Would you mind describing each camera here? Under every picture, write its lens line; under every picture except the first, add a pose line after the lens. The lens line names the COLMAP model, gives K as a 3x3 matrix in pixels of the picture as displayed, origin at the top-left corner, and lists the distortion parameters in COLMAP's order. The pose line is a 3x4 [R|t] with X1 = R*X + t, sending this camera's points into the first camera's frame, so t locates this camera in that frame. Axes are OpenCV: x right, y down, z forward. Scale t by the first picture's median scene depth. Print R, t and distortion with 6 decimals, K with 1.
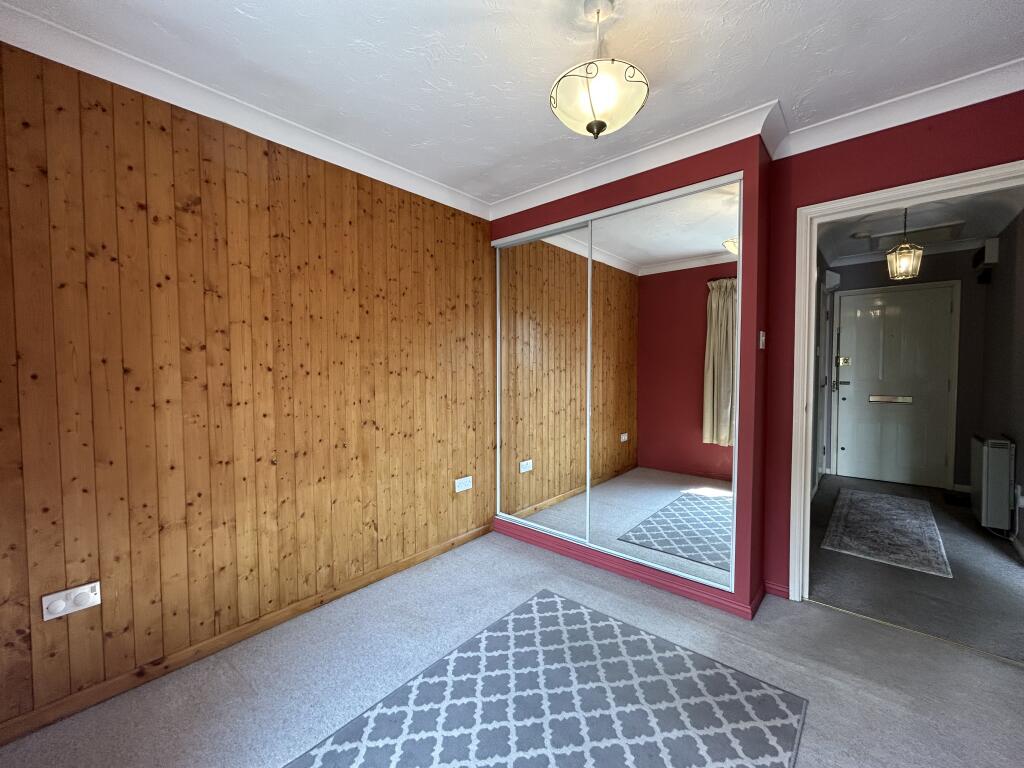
lens RADIAL K [[417.7, 0, 509.5], [0, 417.7, 381.6], [0, 0, 1]] dist [0.001436, 0.000057]
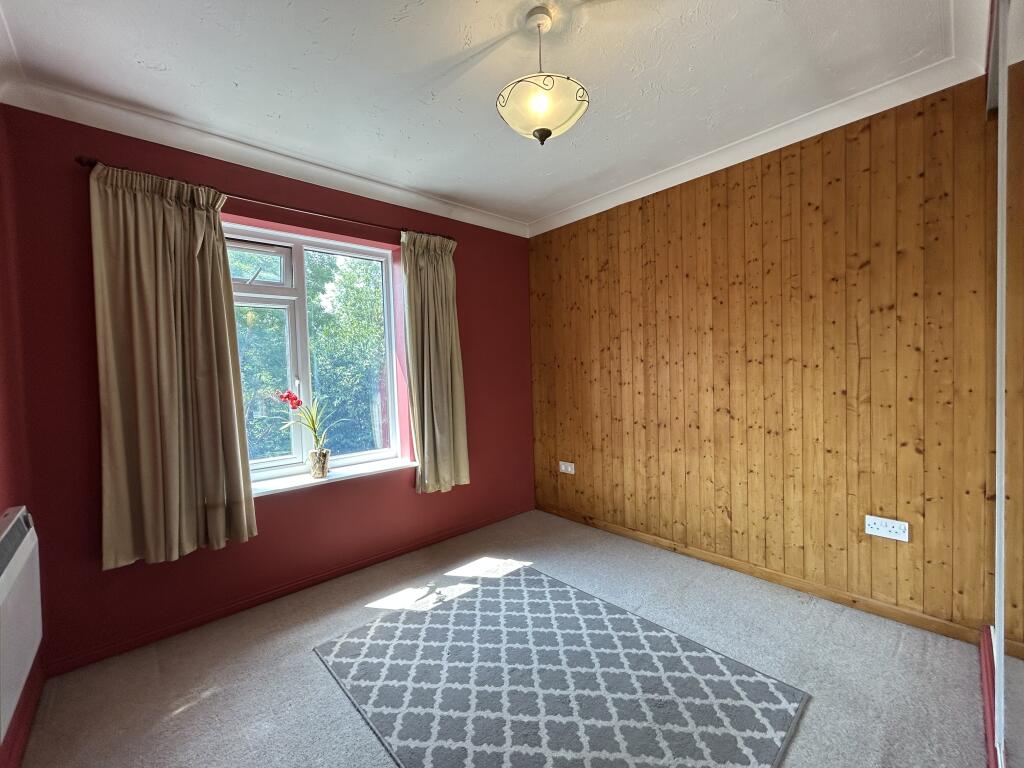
lens RADIAL K [[417.7, 0, 509.5], [0, 417.7, 381.6], [0, 0, 1]] dist [0.001436, 0.000057]
pose [[-0.102536, 0.038280, -0.993992, 0.836573], [-0.006159, 0.999216, 0.039117, -0.010587], [0.994710, 0.010133, -0.102220, 0.663906]]
